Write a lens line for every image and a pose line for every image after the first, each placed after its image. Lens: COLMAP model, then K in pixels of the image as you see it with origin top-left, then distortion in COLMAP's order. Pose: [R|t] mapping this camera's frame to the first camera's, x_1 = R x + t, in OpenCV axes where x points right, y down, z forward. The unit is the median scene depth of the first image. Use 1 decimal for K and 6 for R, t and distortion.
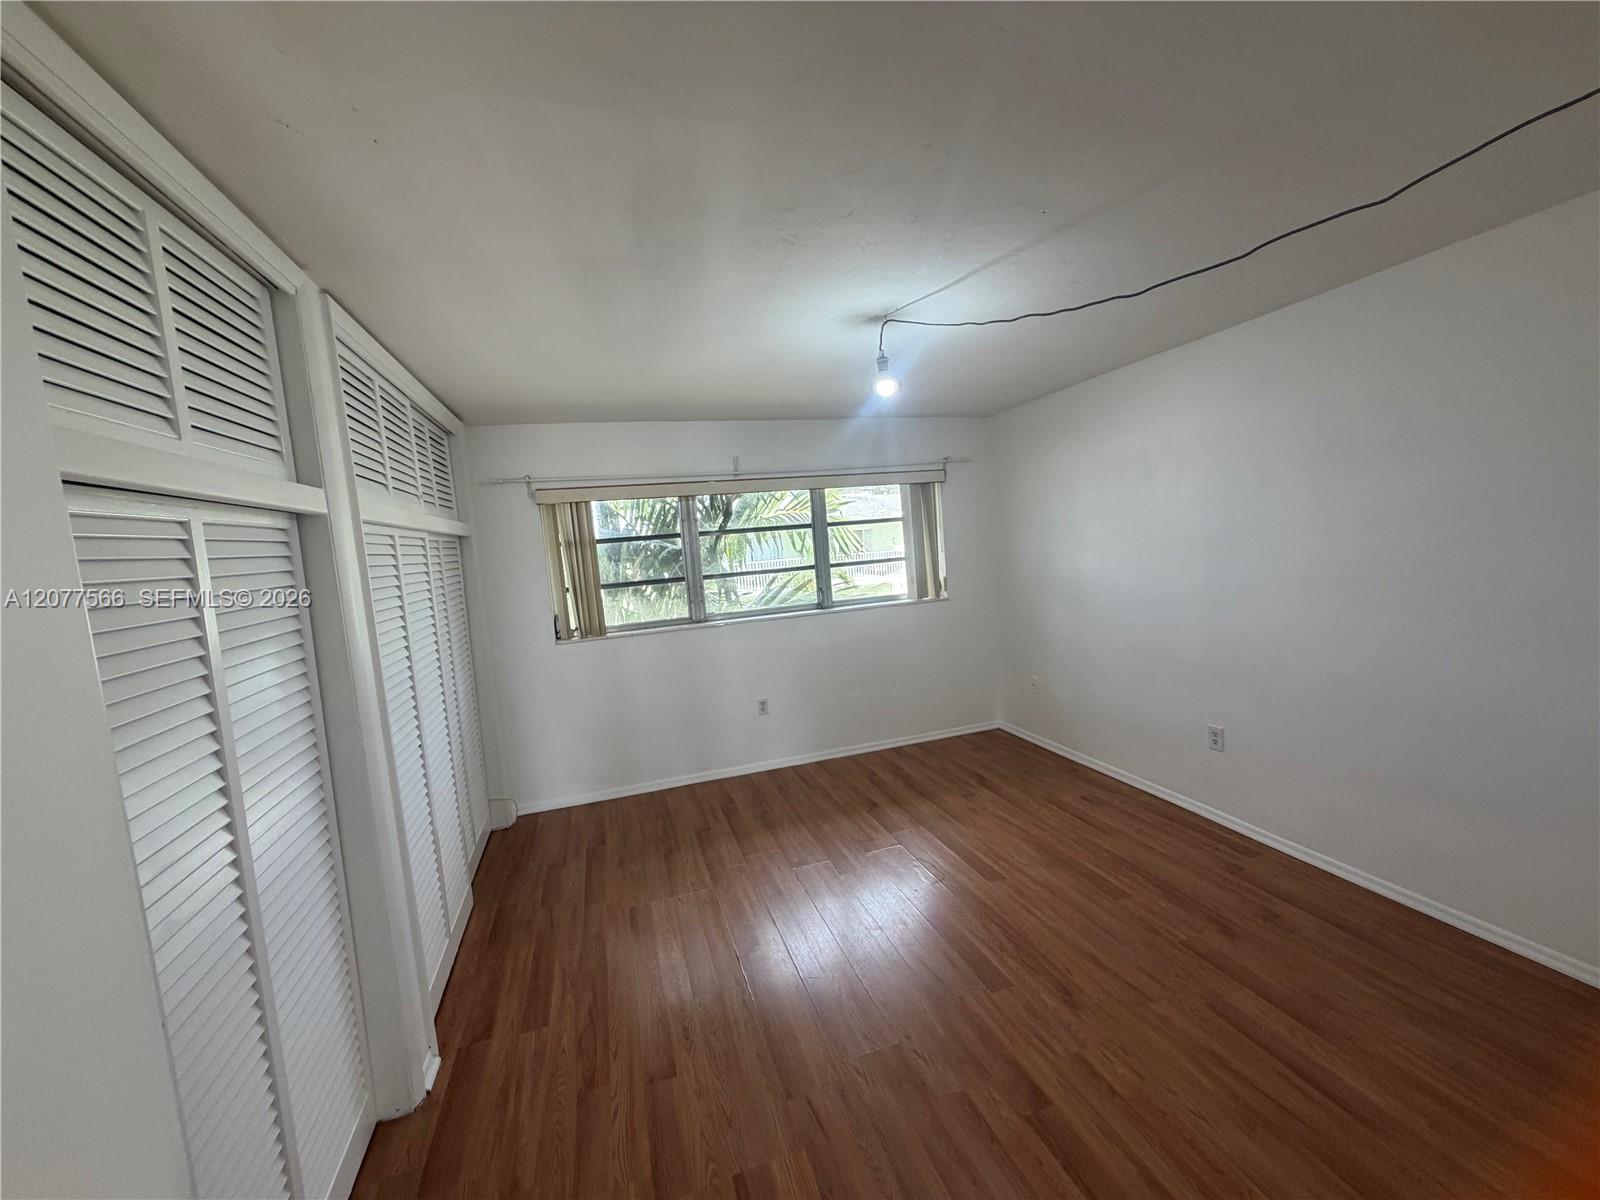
lens RADIAL K [[637.2, 0, 796.8], [0, 637.2, 600.3], [0, 0, 1]] dist [-0.000827, 0.000885]
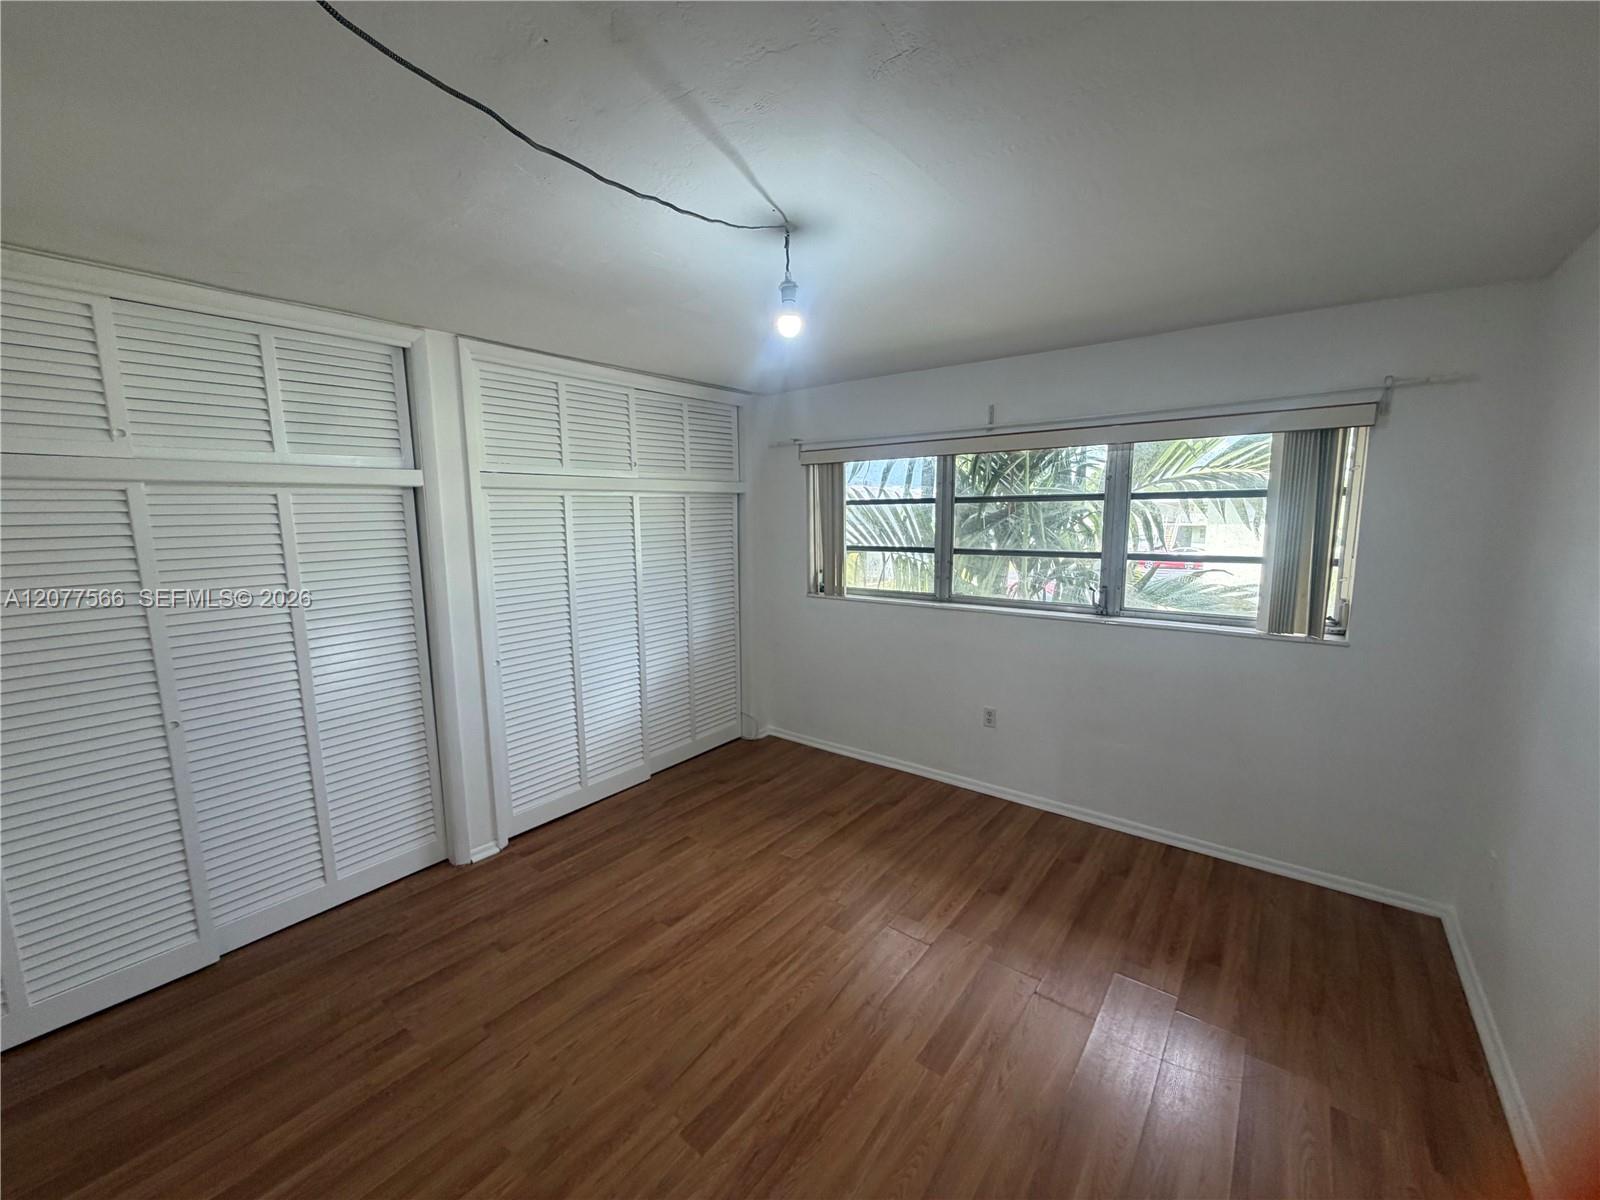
lens RADIAL K [[637.2, 0, 797.0], [0, 637.2, 603.3], [0, 0, 1]] dist [-0.000827, 0.000885]
pose [[0.567164, 0.188810, -0.801670, 0.449617], [-0.109047, 0.982014, 0.154136, -0.078464], [0.816354, 0.000000, 0.577552, 0.339197]]
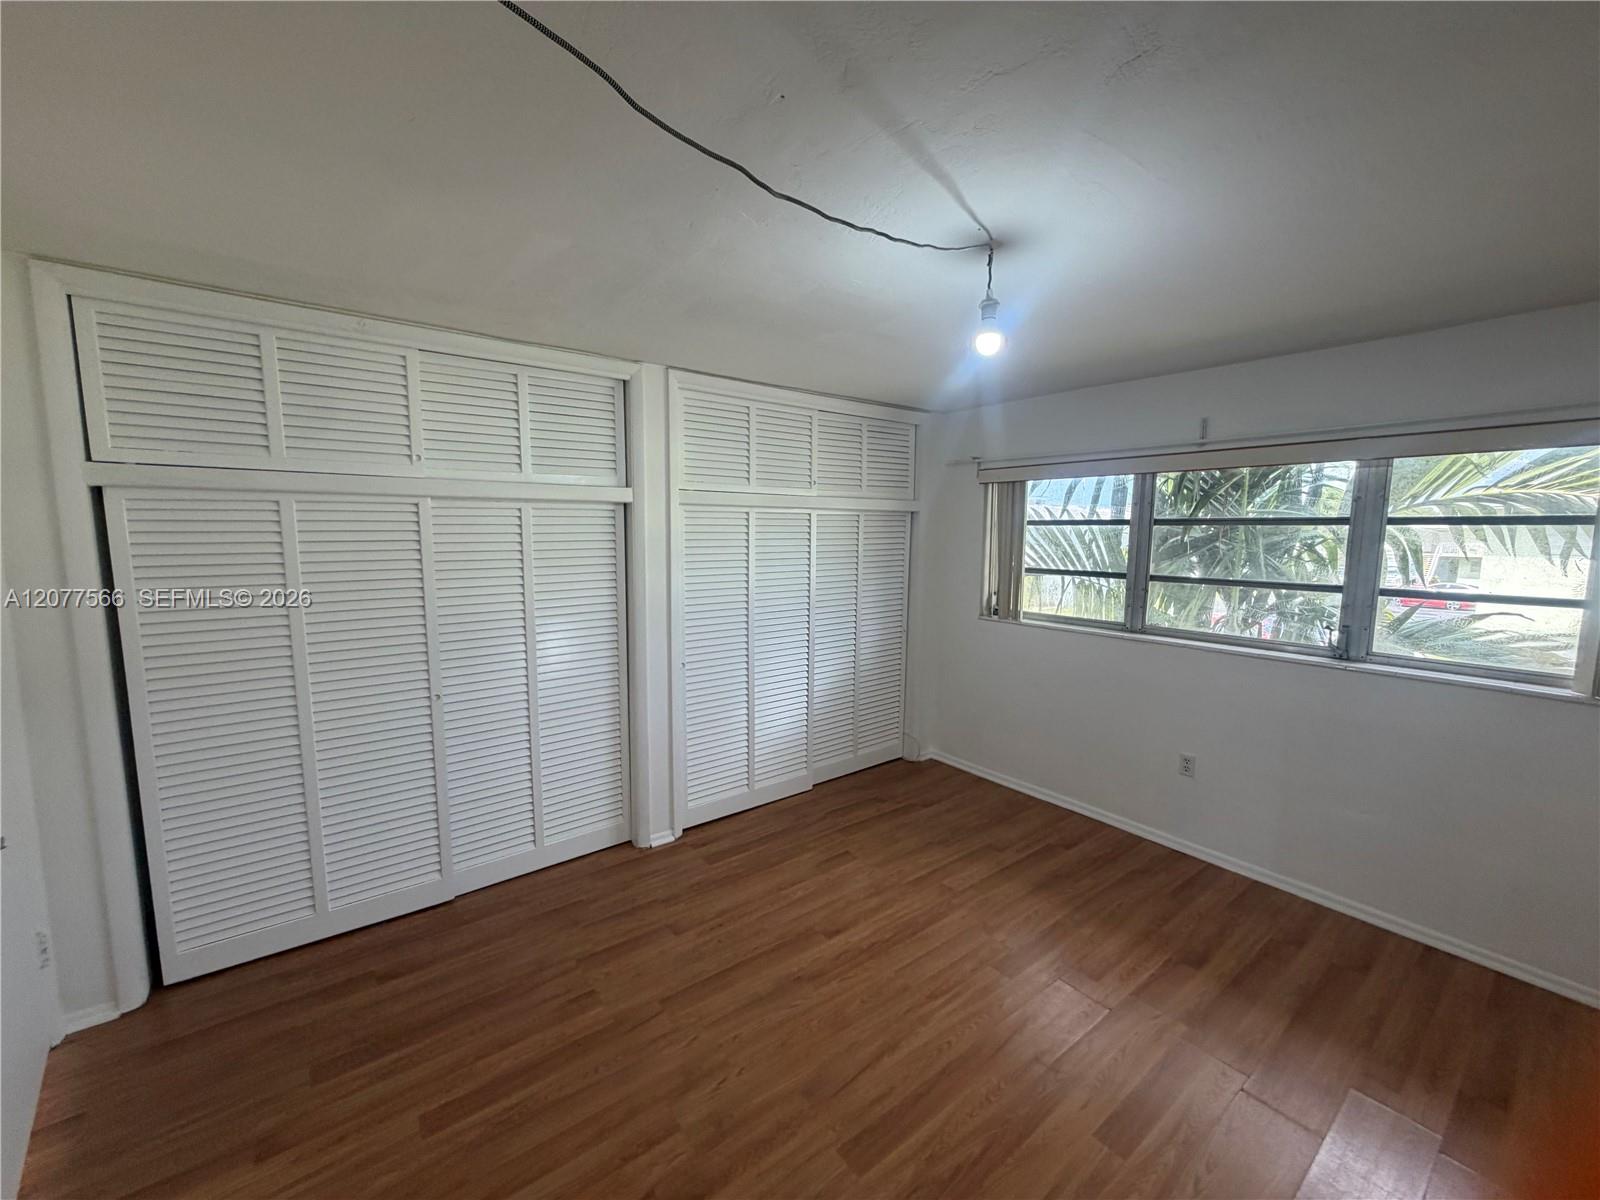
lens RADIAL K [[637.2, 0, 796.7], [0, 637.2, 602.3], [0, 0, 1]] dist [-0.000827, 0.000885]
pose [[0.343258, 0.186986, -0.920440, 0.445151], [-0.120998, 0.980620, 0.154088, -0.076774], [0.931415, 0.058480, 0.359231, 0.323295]]
